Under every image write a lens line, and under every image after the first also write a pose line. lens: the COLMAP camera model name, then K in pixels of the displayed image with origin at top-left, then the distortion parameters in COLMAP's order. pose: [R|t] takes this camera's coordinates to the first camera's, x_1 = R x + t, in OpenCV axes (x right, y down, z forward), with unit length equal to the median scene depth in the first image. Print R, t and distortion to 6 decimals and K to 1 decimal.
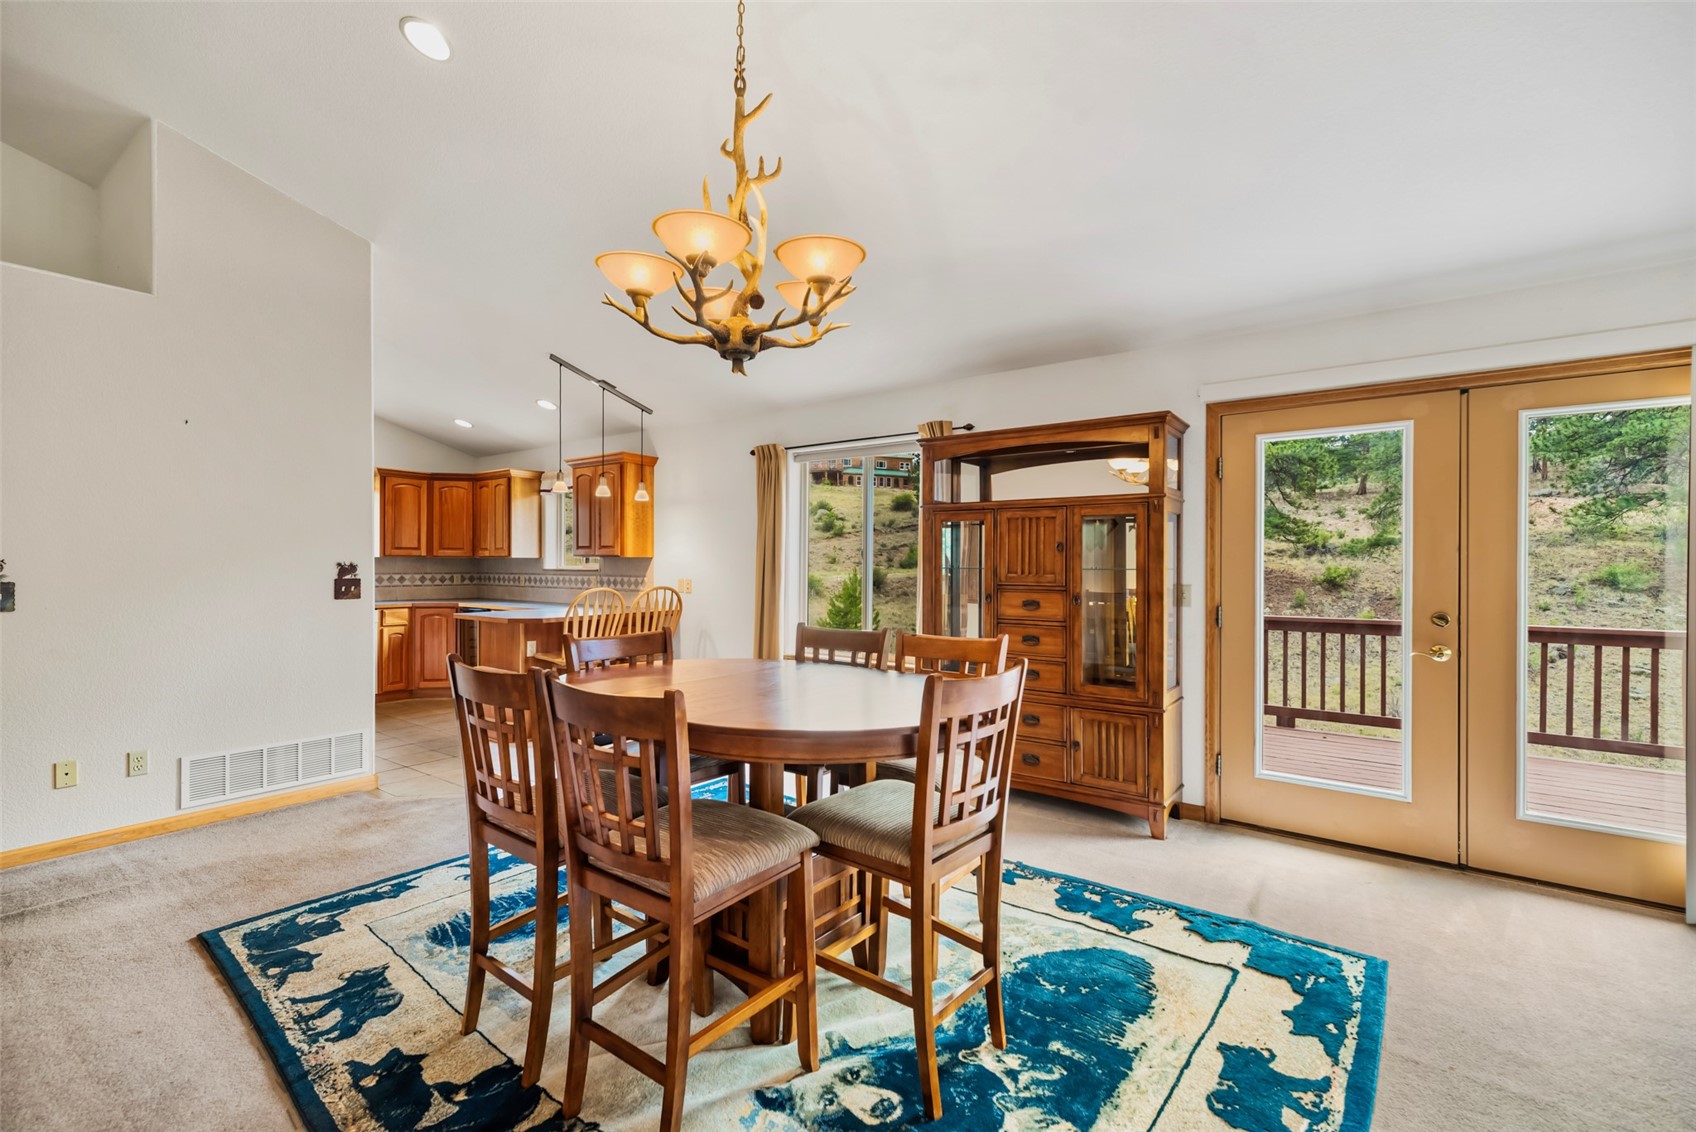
lens RADIAL K [[736.3, 0, 848.0], [0, 736.3, 566.0], [0, 0, 1]] dist [0.003993, 0.000335]
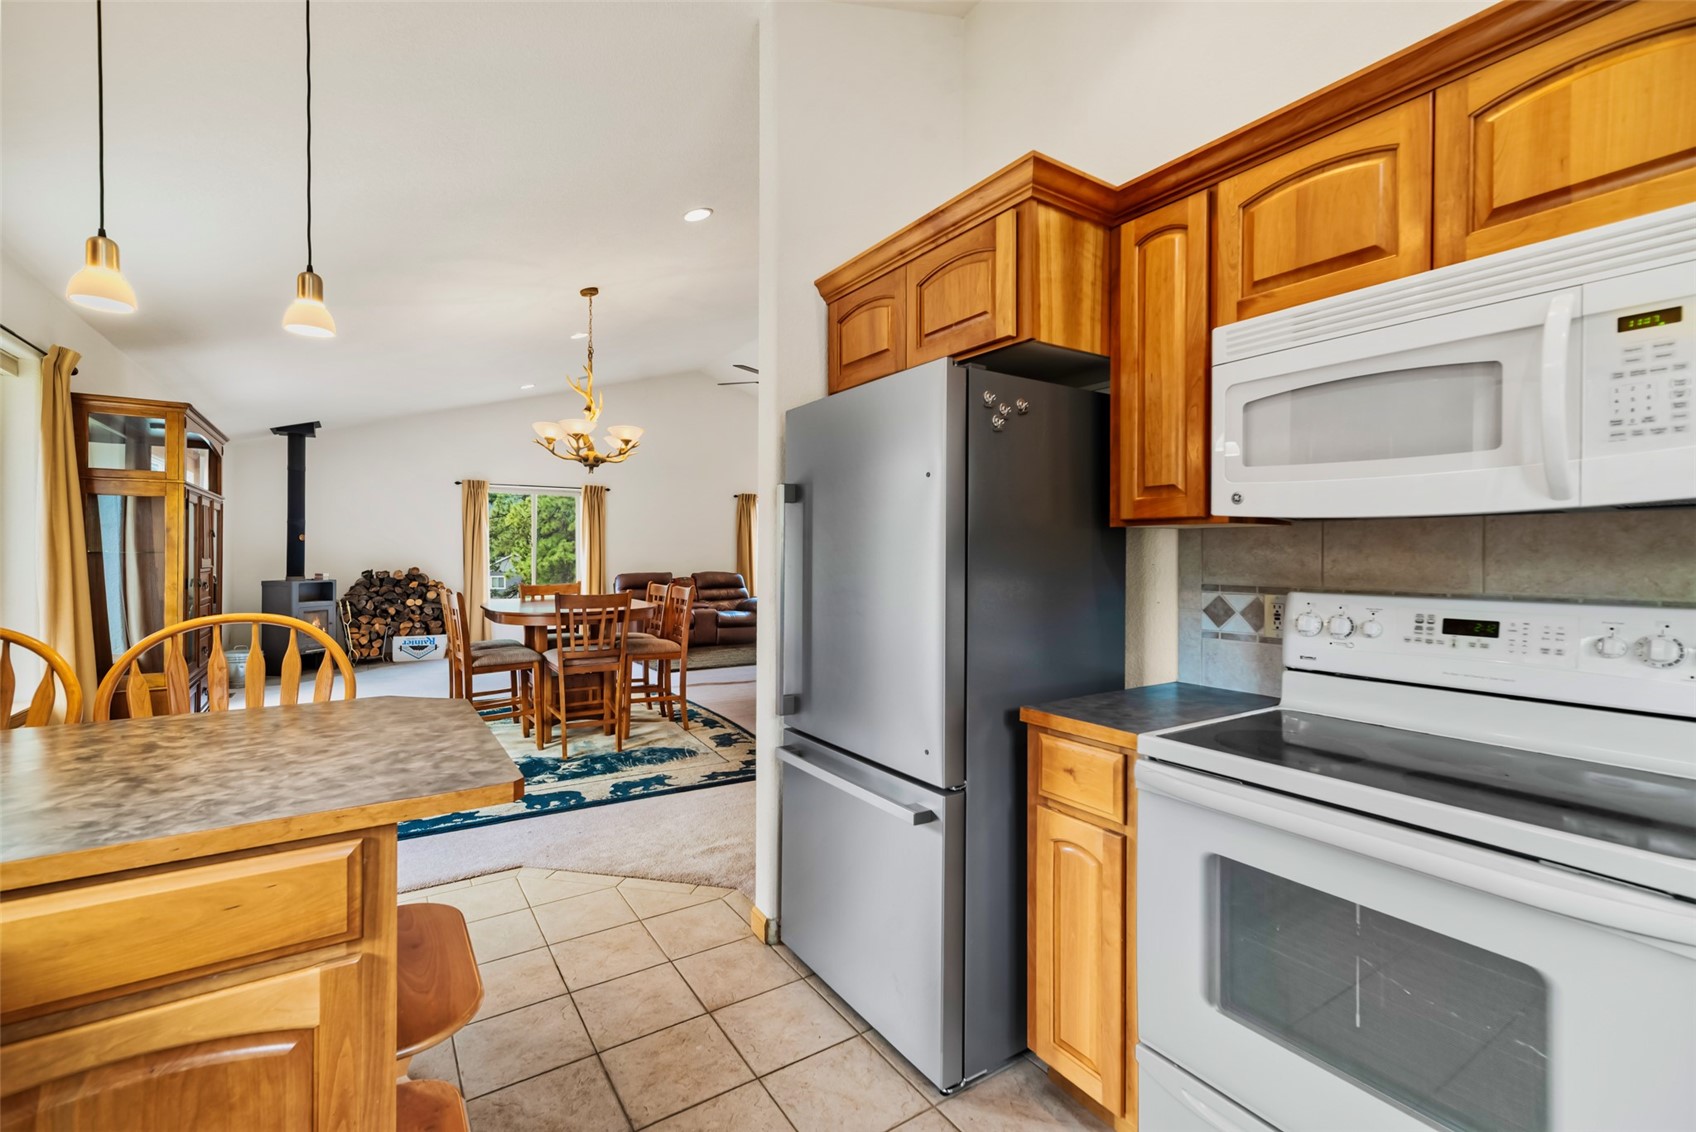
lens RADIAL K [[731.0, 0, 848.1], [0, 731.0, 561.6], [0, 0, 1]] dist [0.005957, 0.000175]
pose [[-0.939836, -0.009873, 0.341484, -0.736126], [-0.004948, 0.999871, 0.015291, -0.002645], [-0.341591, 0.012681, -0.939763, 1.232149]]
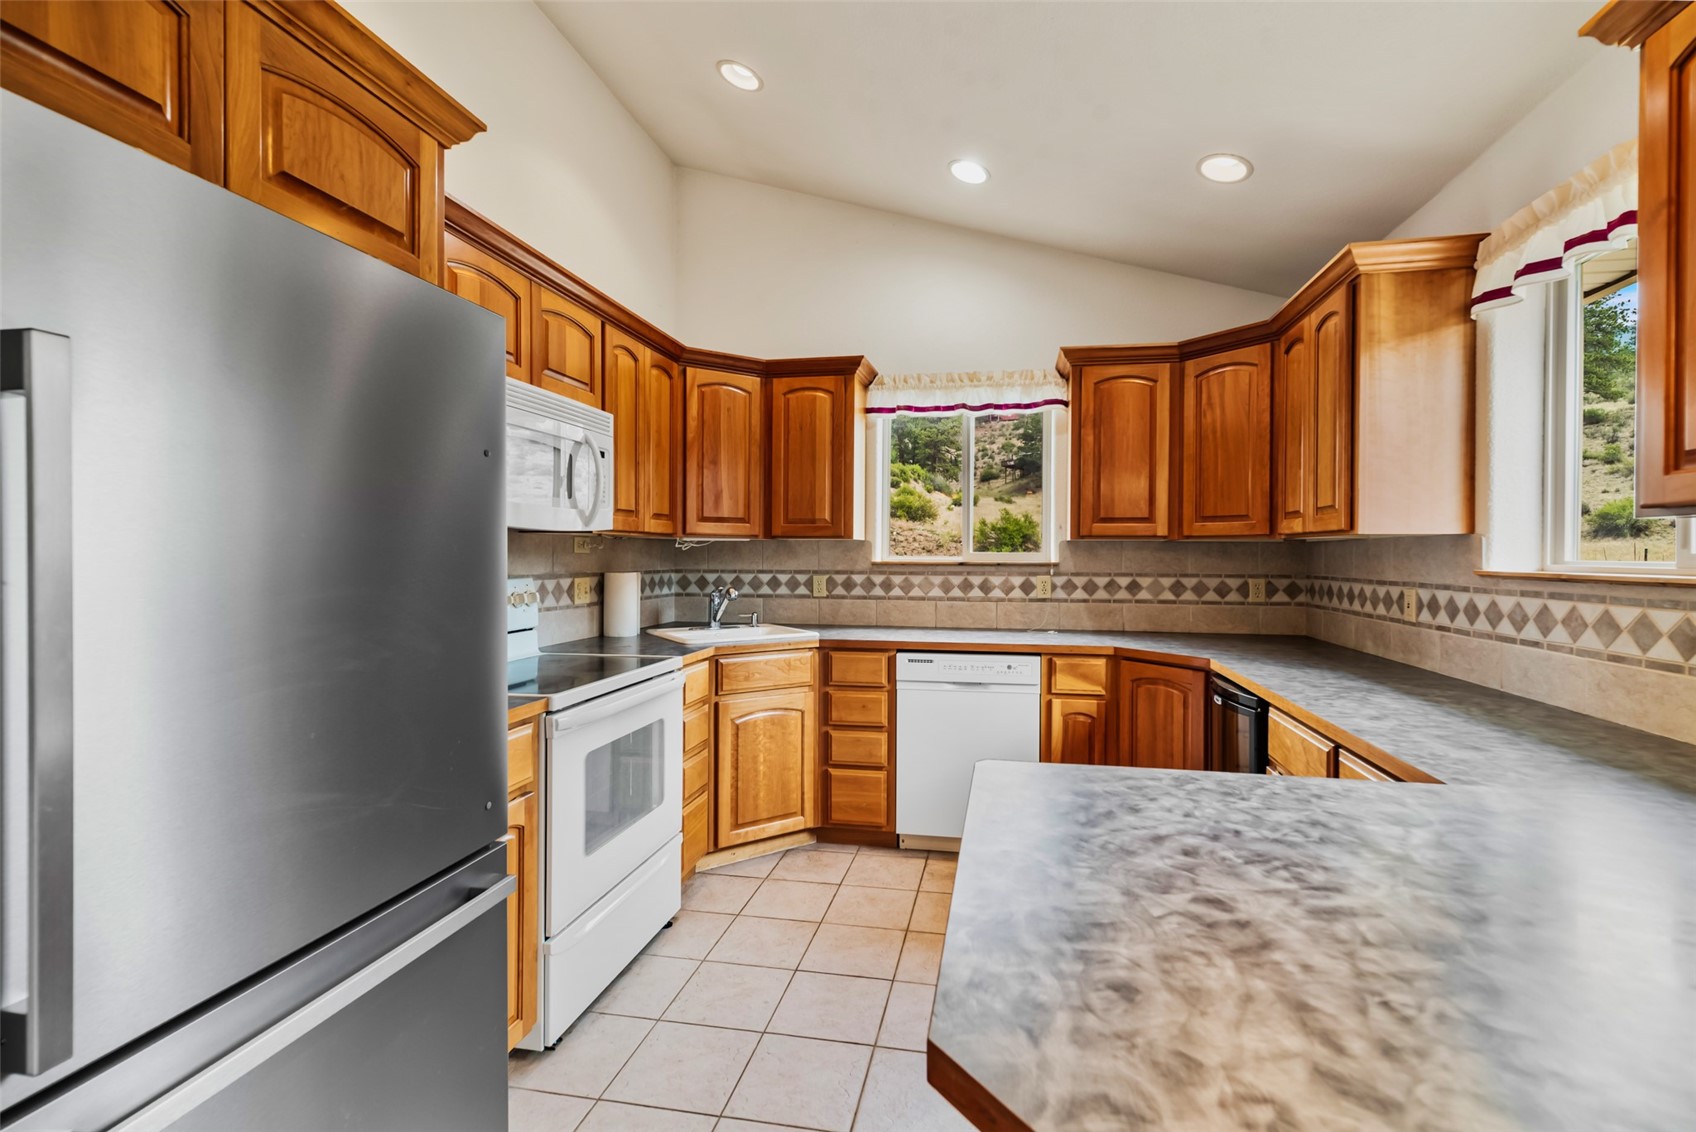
lens RADIAL K [[744.8, 0, 876.8], [0, 744.8, 557.1], [0, 0, 1]] dist [0.004338, 0.000372]
pose [[0.440680, 0.003712, -0.897657, -0.354115], [-0.005958, 0.999982, 0.001210, -0.001129], [0.897645, 0.004815, 0.440694, 0.912698]]
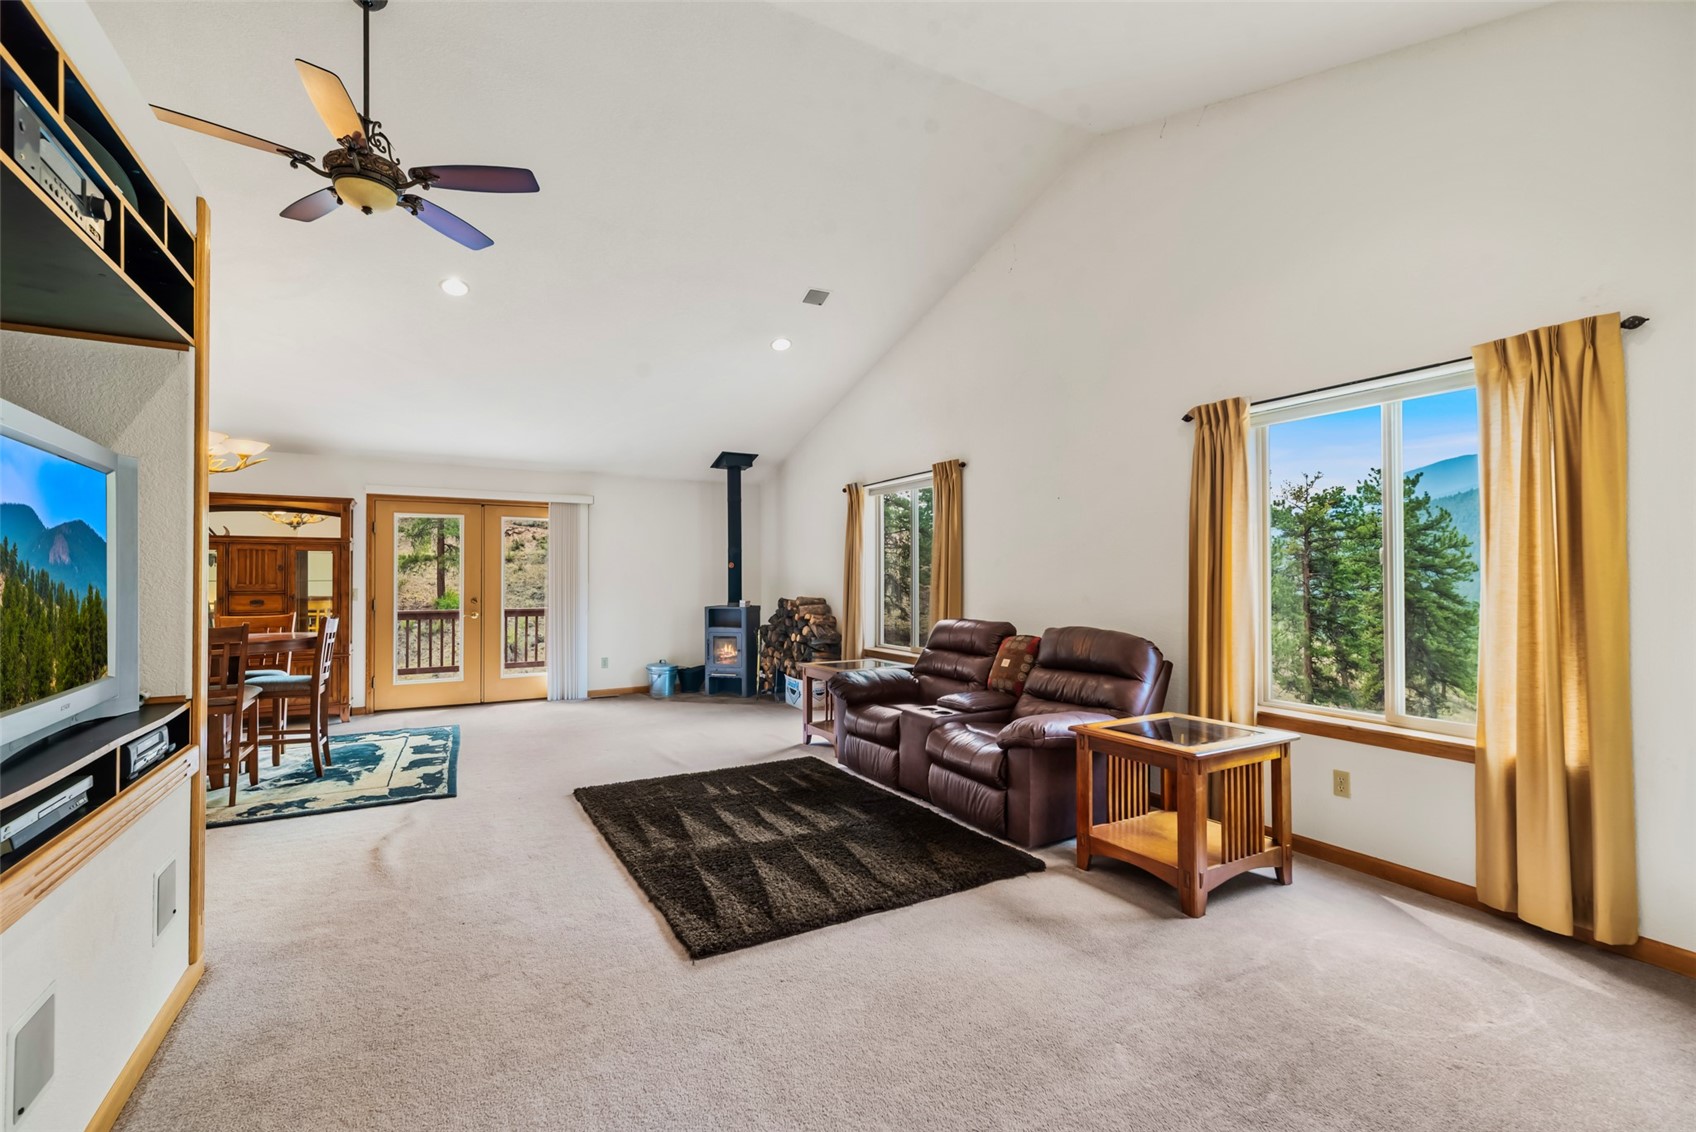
lens RADIAL K [[740.8, 0, 848.5], [0, 740.8, 569.9], [0, 0, 1]] dist [0.000333, 0.000174]
pose [[0.401564, 0.005639, 0.915813, -0.532652], [0.005826, 0.999945, -0.008712, 0.000877], [-0.915812, 0.008834, 0.401510, -0.629518]]
